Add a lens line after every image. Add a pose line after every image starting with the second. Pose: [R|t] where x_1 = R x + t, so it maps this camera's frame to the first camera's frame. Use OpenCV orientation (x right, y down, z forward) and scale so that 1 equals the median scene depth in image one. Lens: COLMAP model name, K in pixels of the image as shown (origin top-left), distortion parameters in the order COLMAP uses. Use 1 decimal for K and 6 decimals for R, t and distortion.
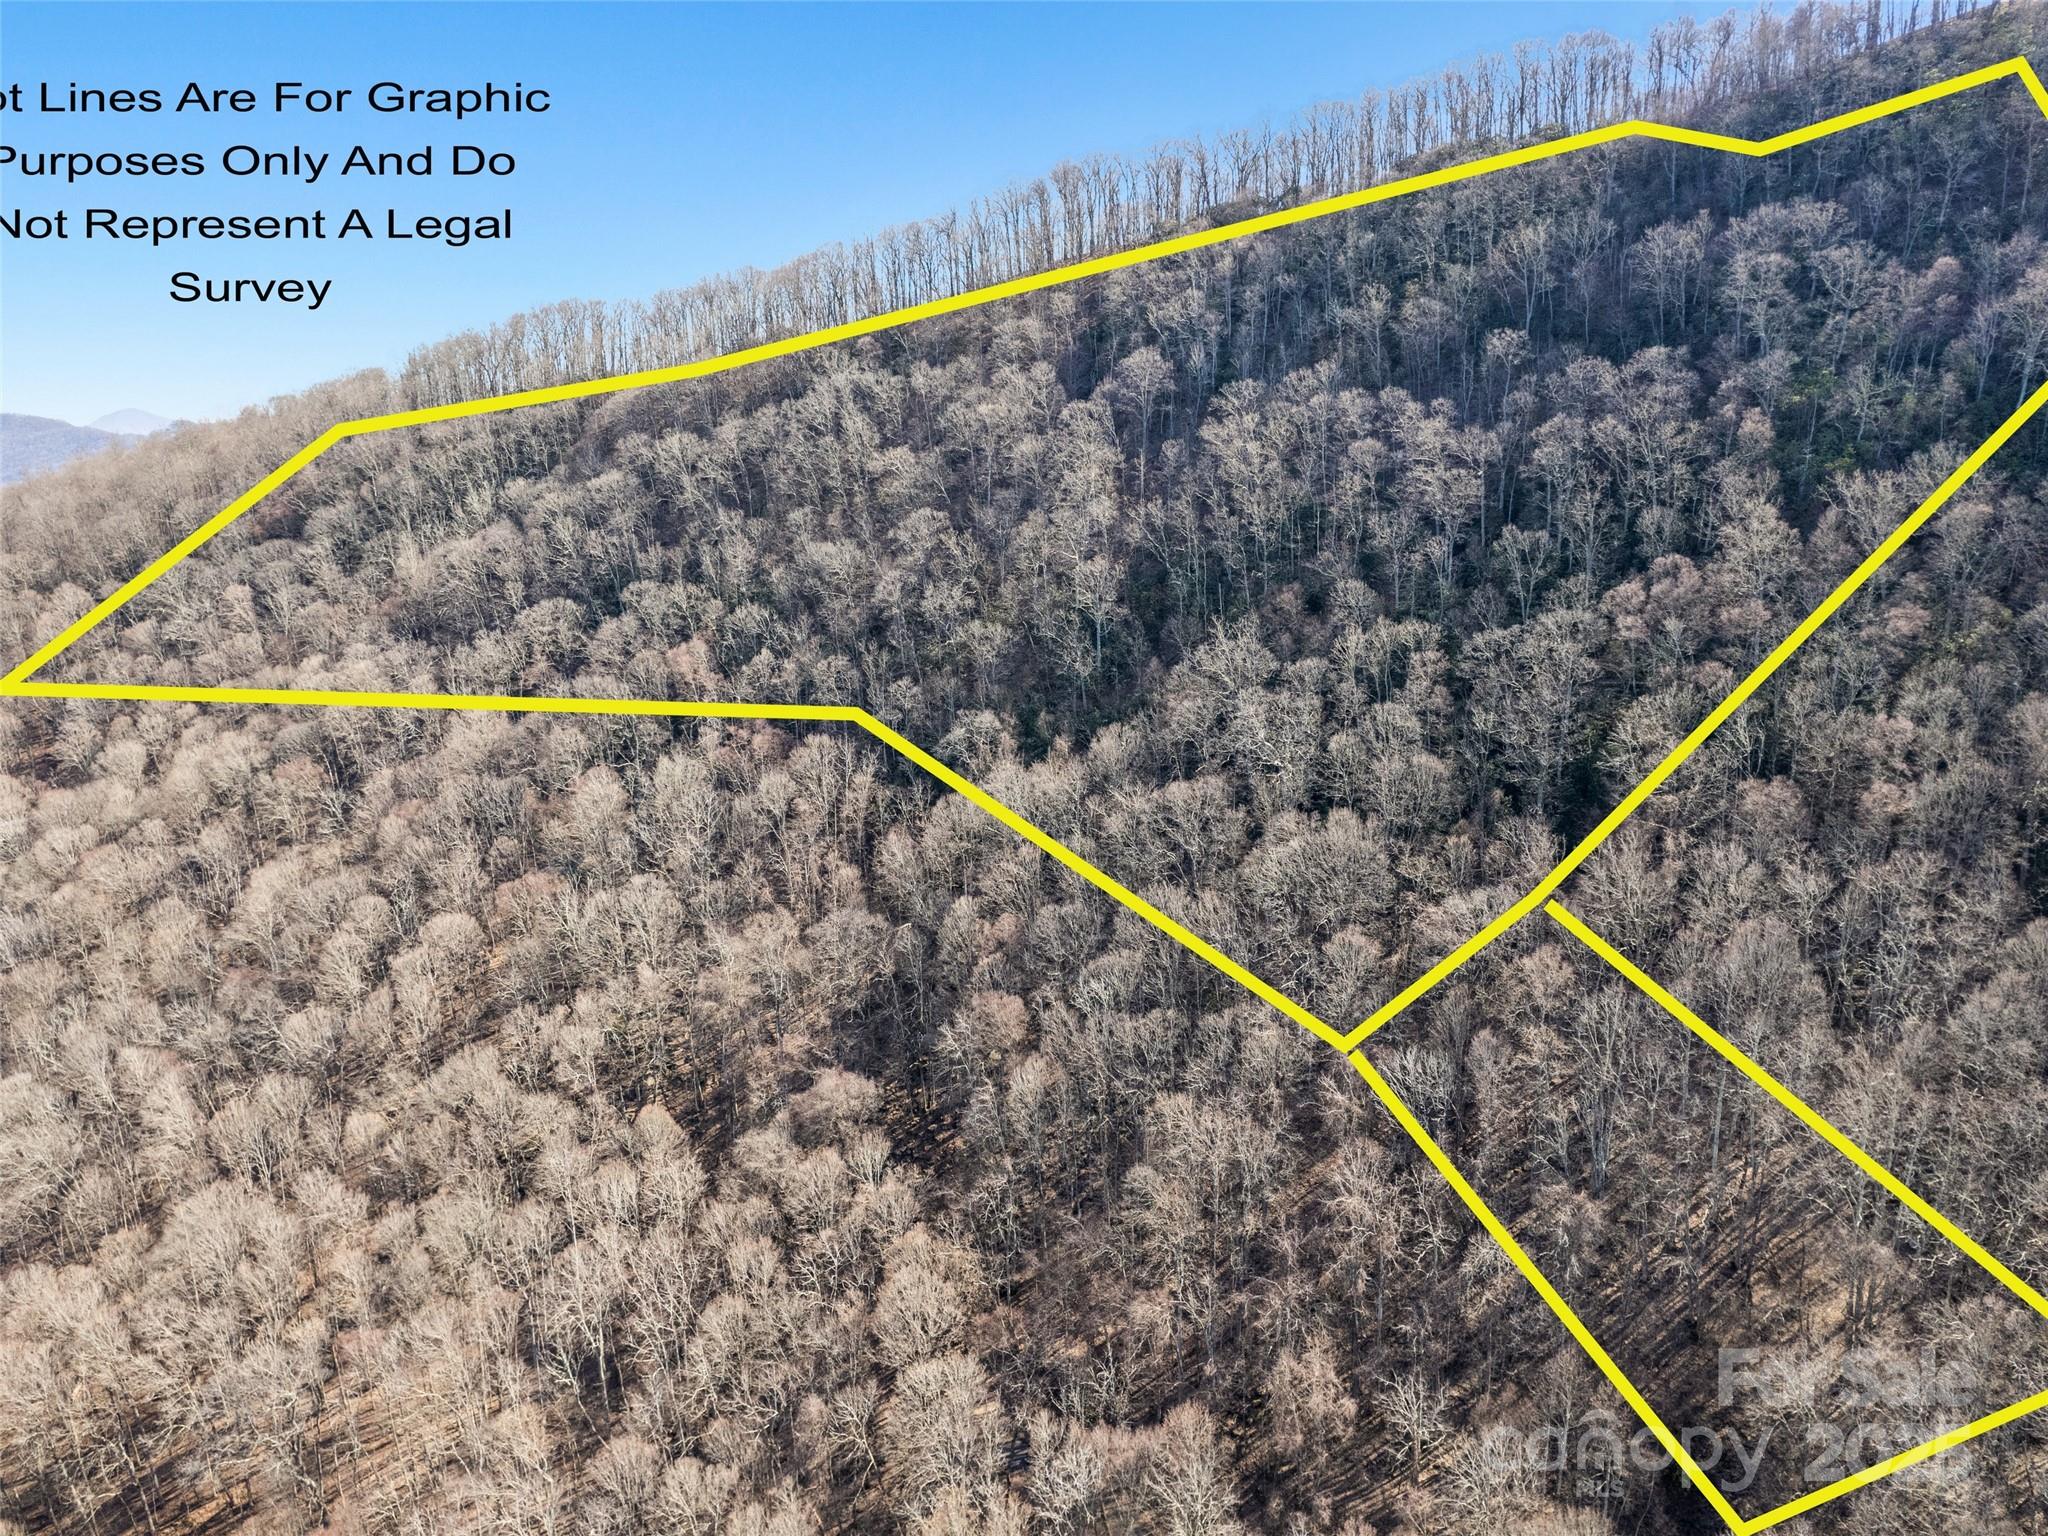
lens RADIAL K [[1499.7, 0, 1024.0], [0, 1499.7, 768.0], [0, 0, 1]] dist [-0.008340, 0.000844]
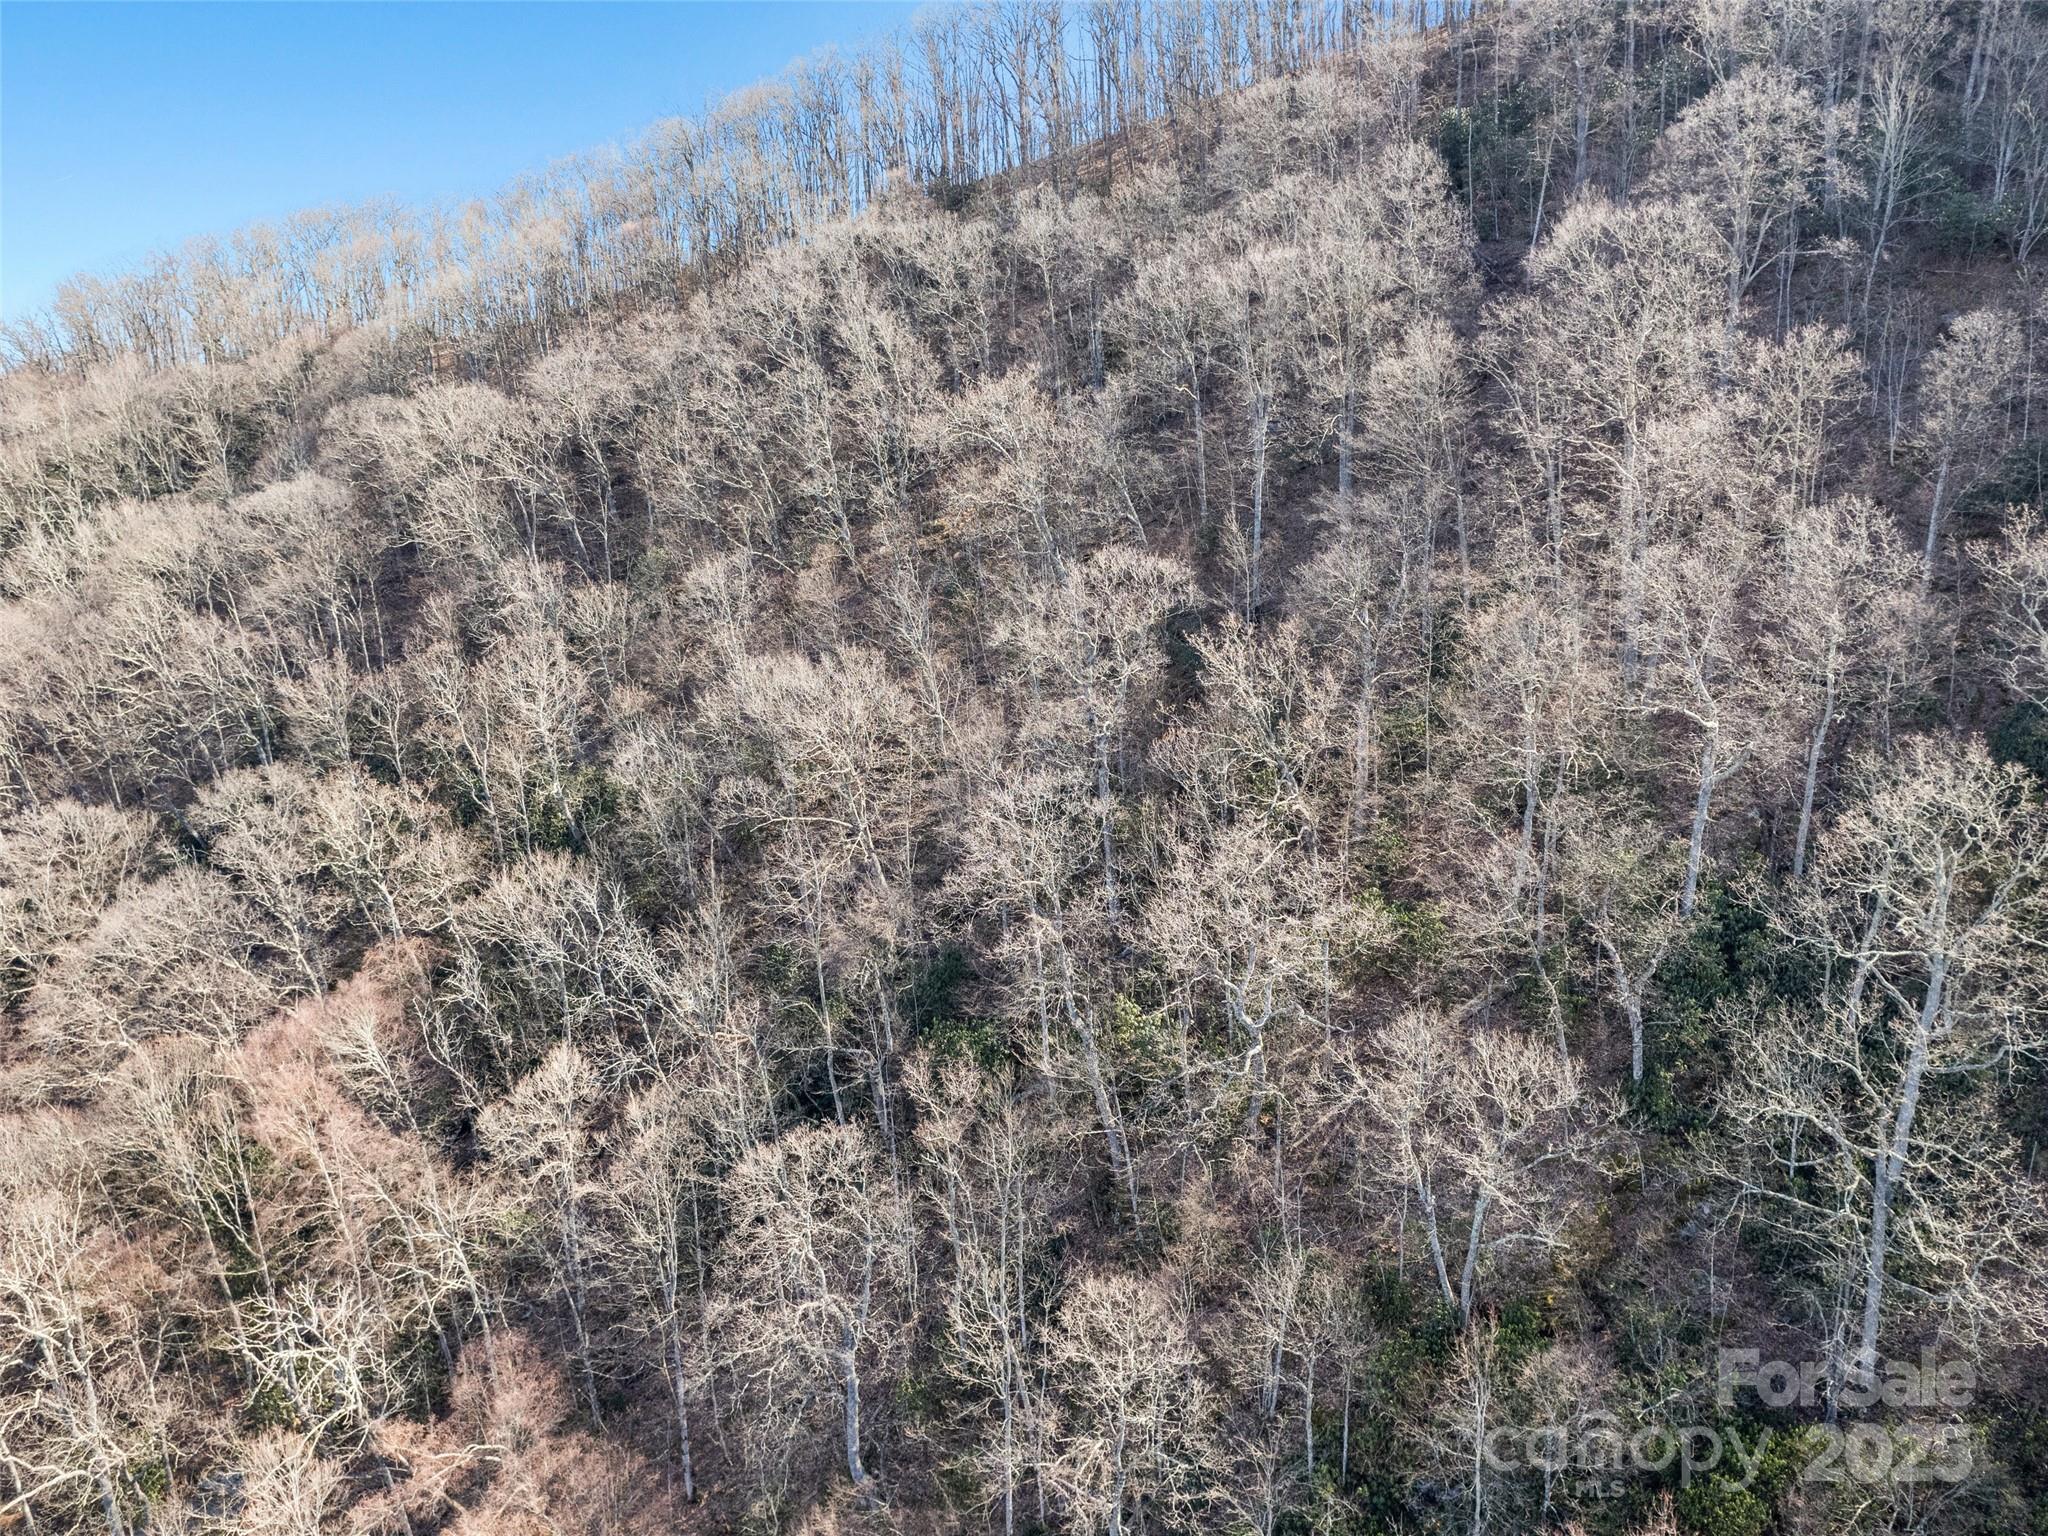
lens RADIAL K [[1499.7, 0, 1024.0], [0, 1499.7, 768.0], [0, 0, 1]] dist [-0.008340, 0.000844]
pose [[0.999967, -0.007333, 0.003526, -0.080467], [0.007467, 0.999181, -0.039762, -0.110294], [-0.003232, 0.039787, 0.999203, 0.659586]]
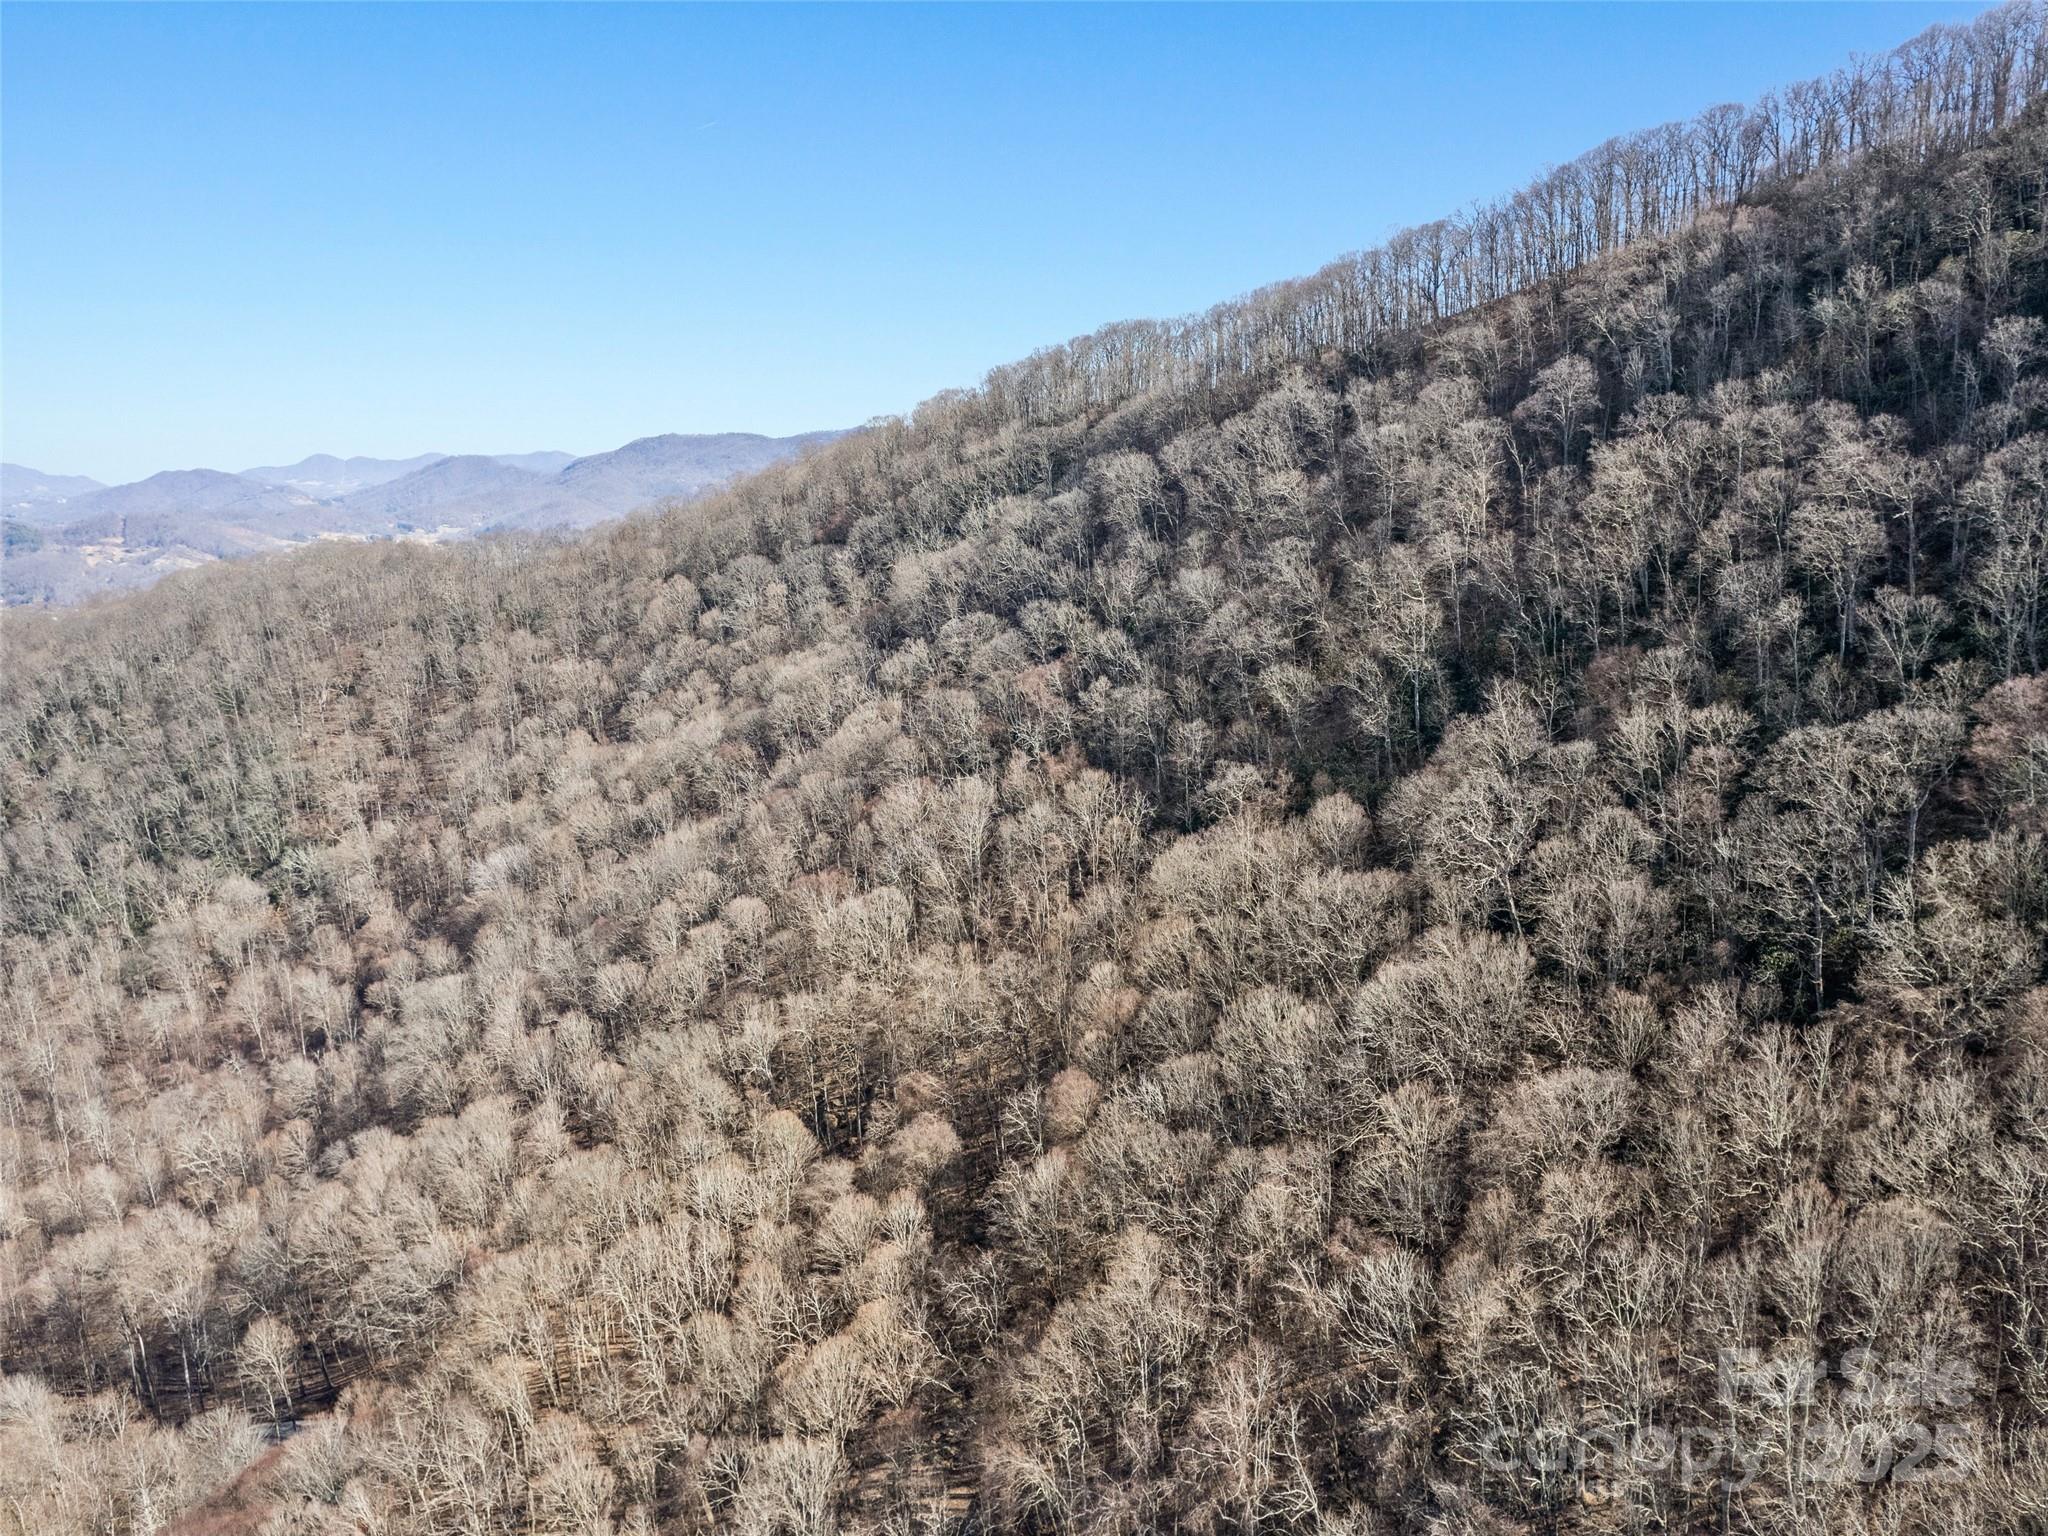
lens RADIAL K [[1499.7, 0, 1024.0], [0, 1499.7, 768.0], [0, 0, 1]] dist [-0.008340, 0.000844]
pose [[0.869299, 0.107758, -0.482397, 0.236935], [-0.112788, 0.993444, 0.018668, -0.029778], [0.481246, 0.038180, 0.875754, 0.116105]]
